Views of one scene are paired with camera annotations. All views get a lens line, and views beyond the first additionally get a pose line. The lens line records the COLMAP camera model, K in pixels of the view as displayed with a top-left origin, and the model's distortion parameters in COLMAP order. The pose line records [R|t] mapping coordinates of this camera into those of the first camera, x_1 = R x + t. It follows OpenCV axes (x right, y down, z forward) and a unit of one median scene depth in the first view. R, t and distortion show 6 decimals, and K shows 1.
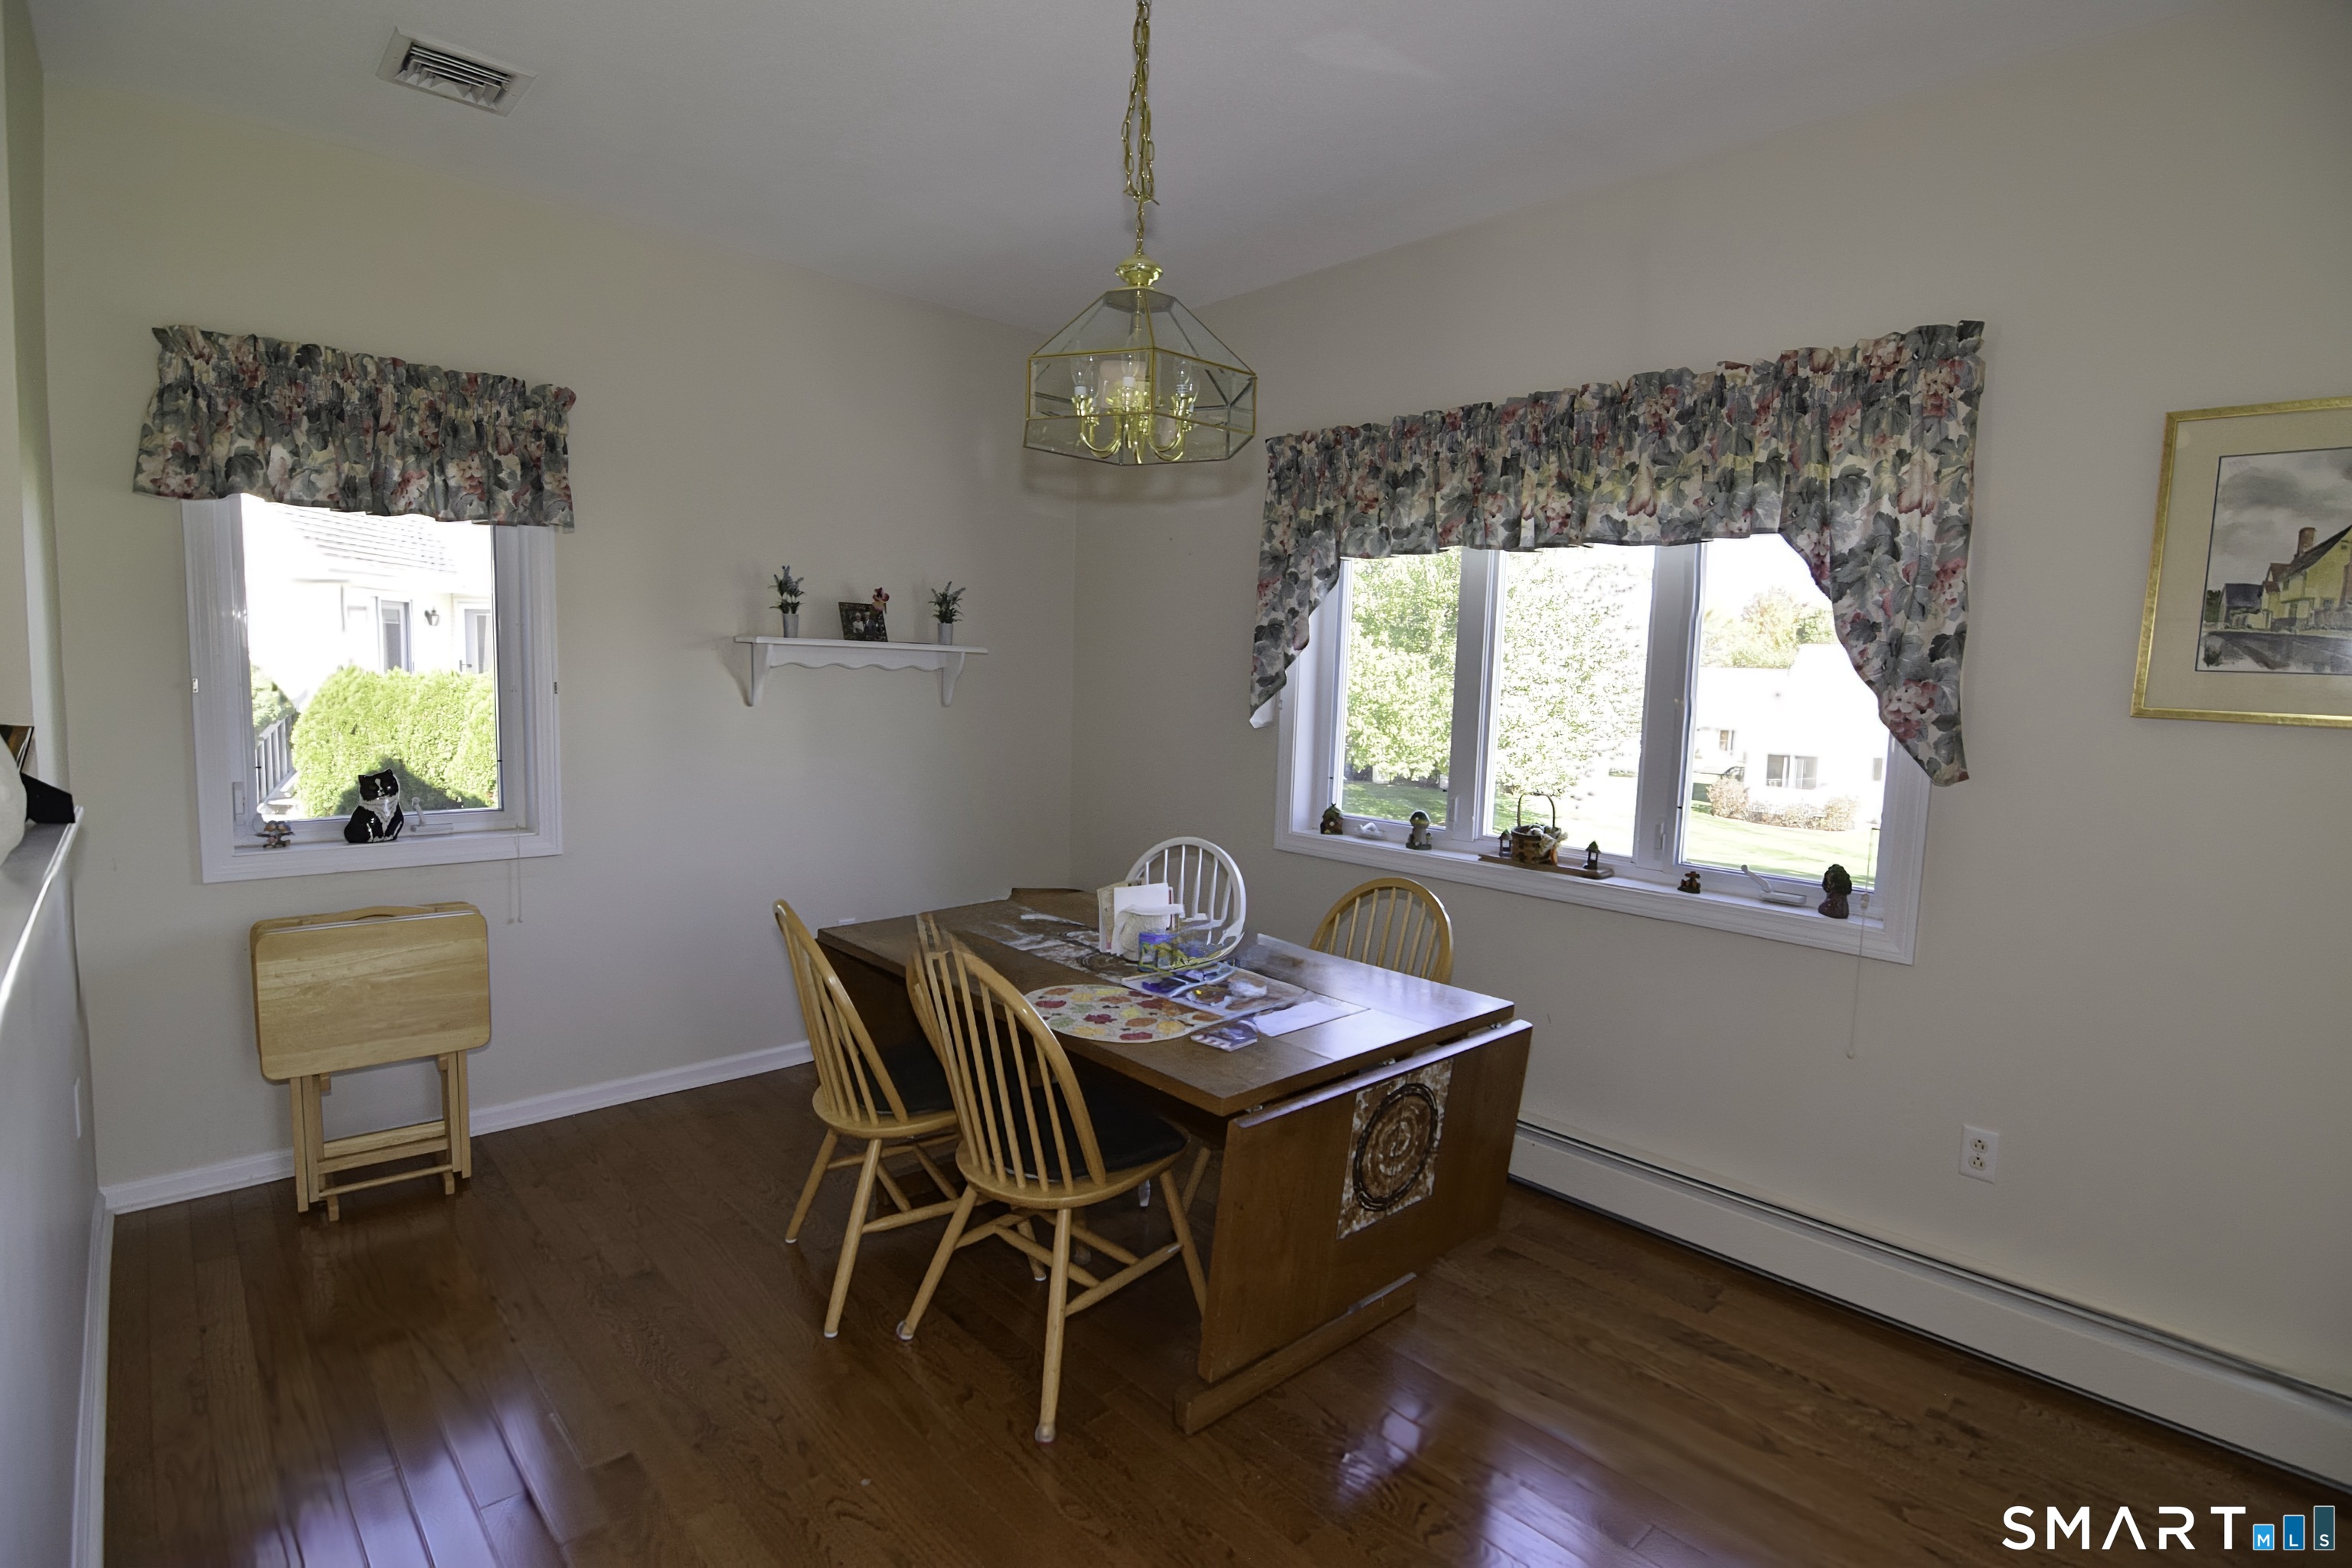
lens RADIAL K [[1133.7, 0, 1178.7], [0, 1133.7, 796.0], [0, 0, 1]] dist [-0.013667, -0.000584]
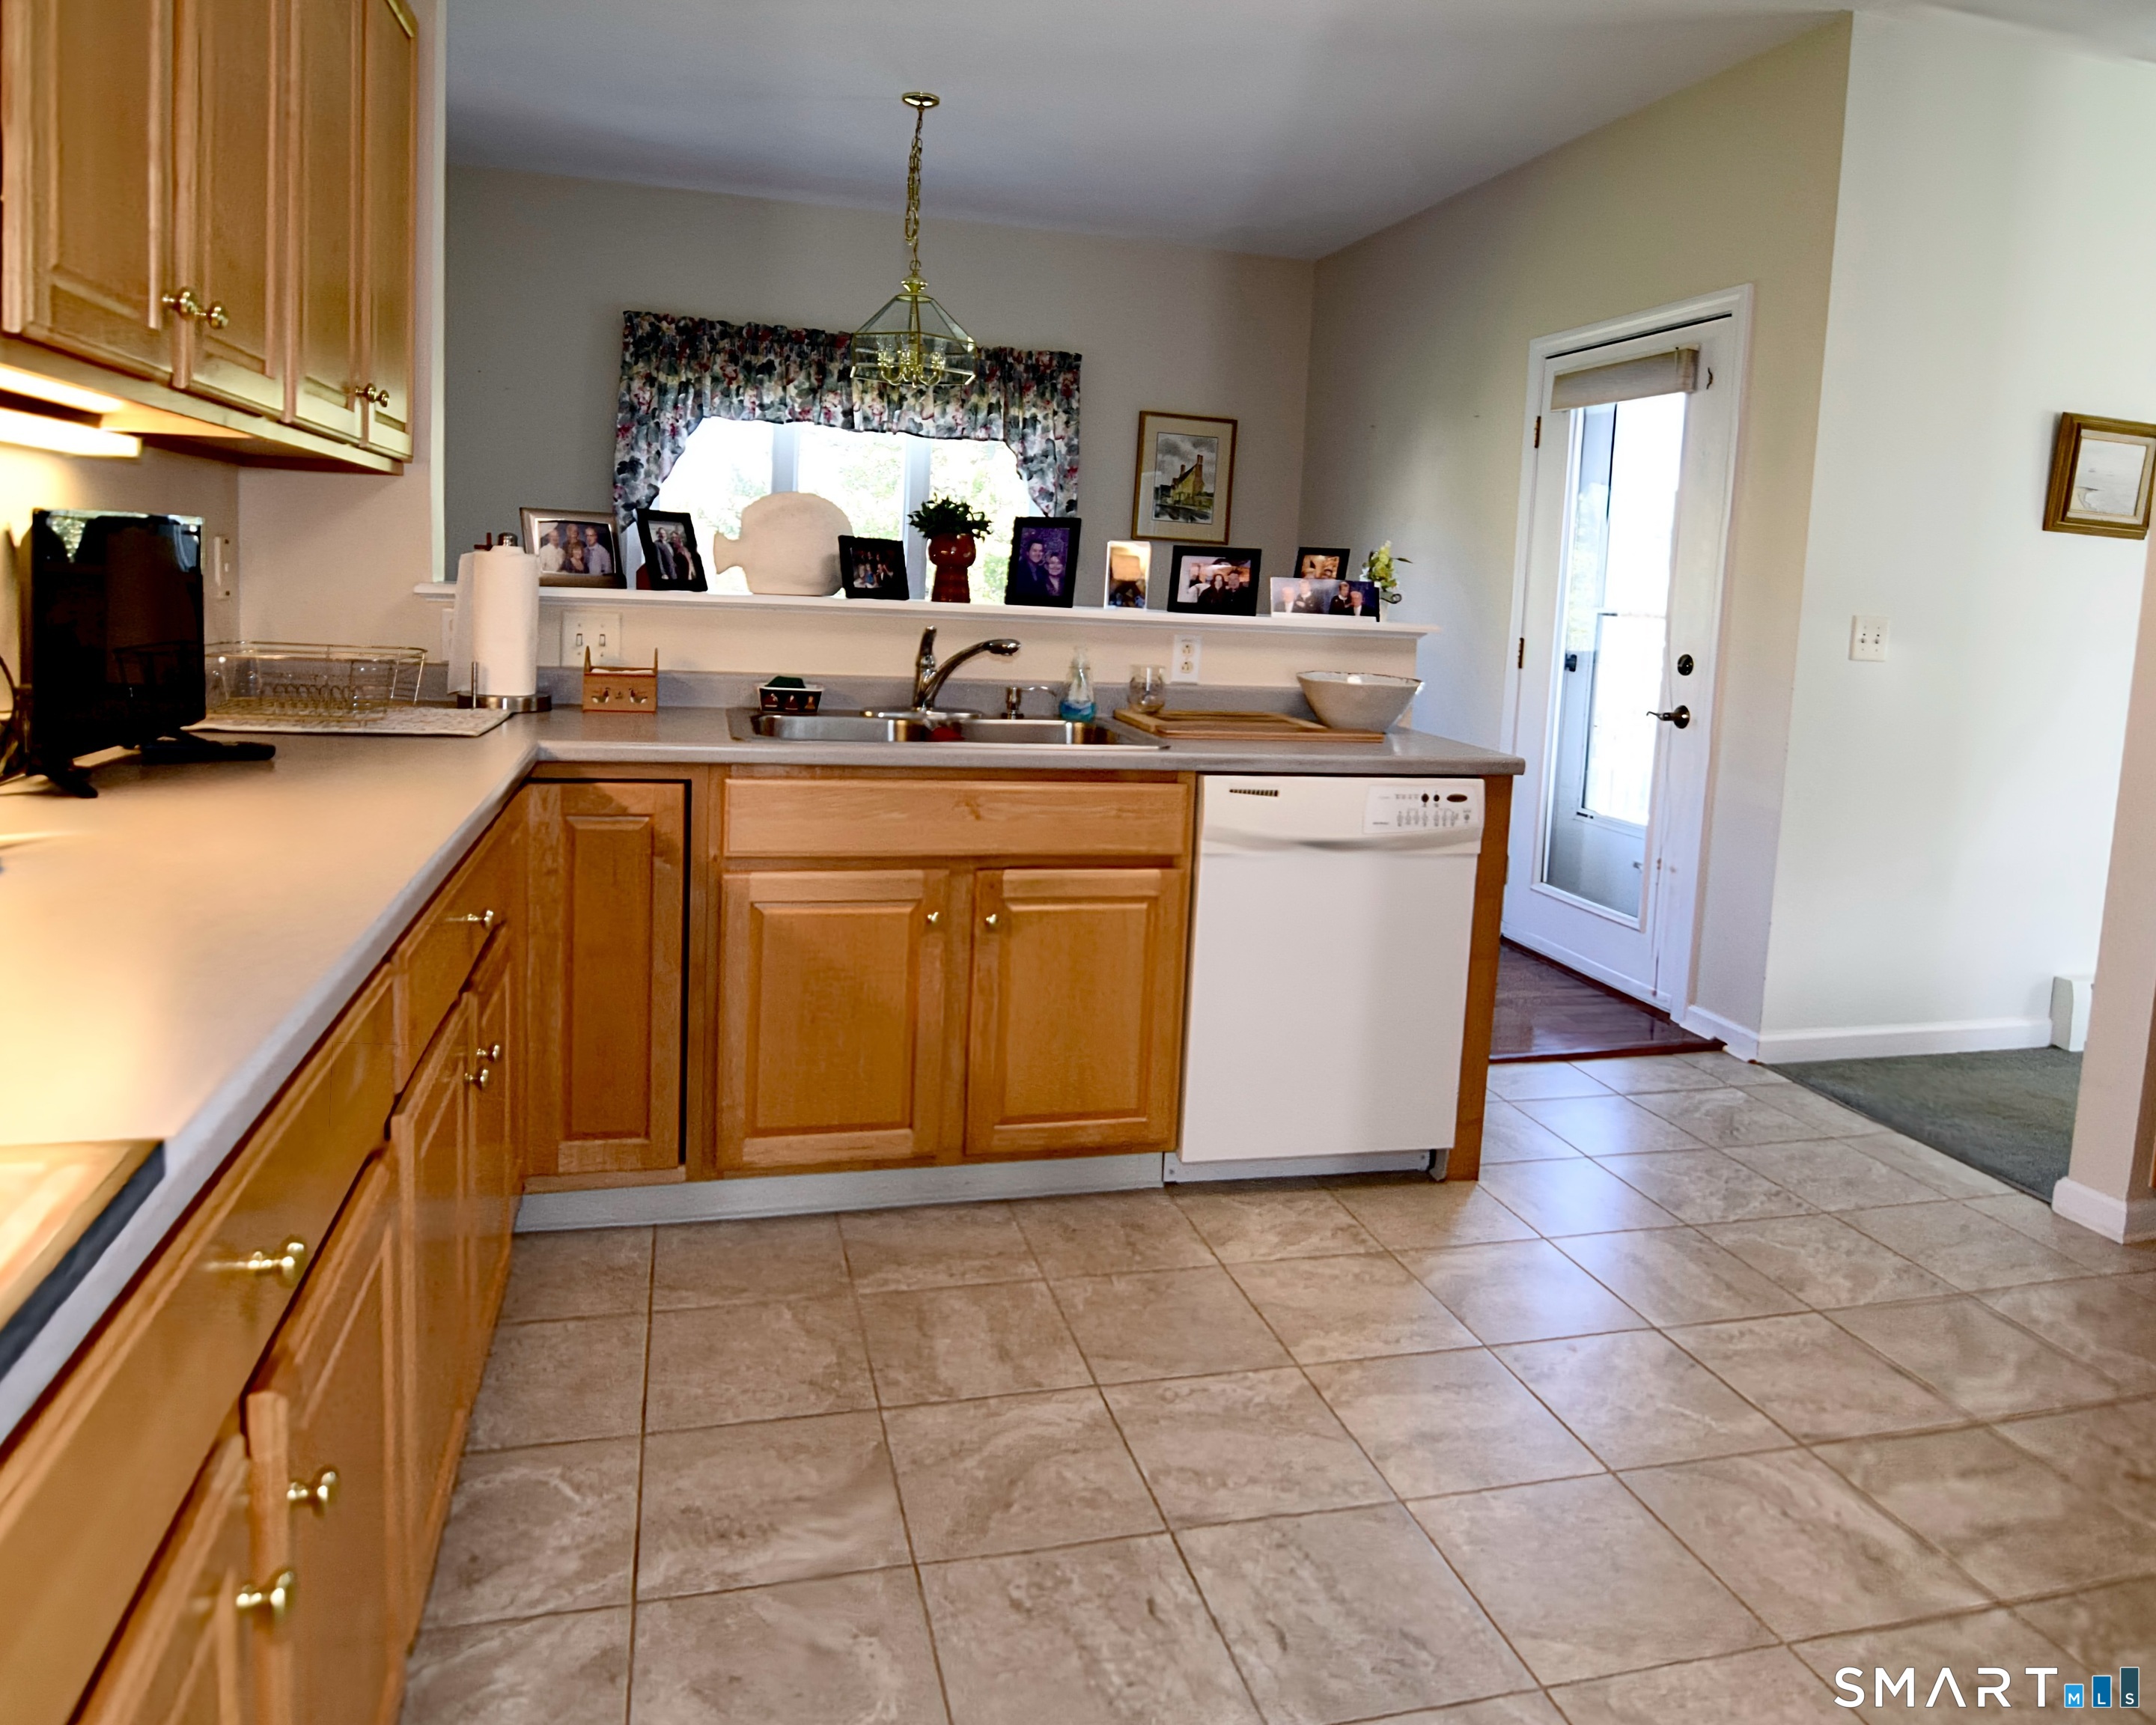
lens RADIAL K [[1465.4, 0, 1082.4], [0, 1465.4, 859.8], [0, 0, 1]] dist [-0.000546, 0.000085]
pose [[0.478432, -0.175259, 0.860457, -1.580122], [0.057024, 0.984013, 0.168719, 0.055721], [-0.876271, -0.031654, 0.480777, -0.341190]]
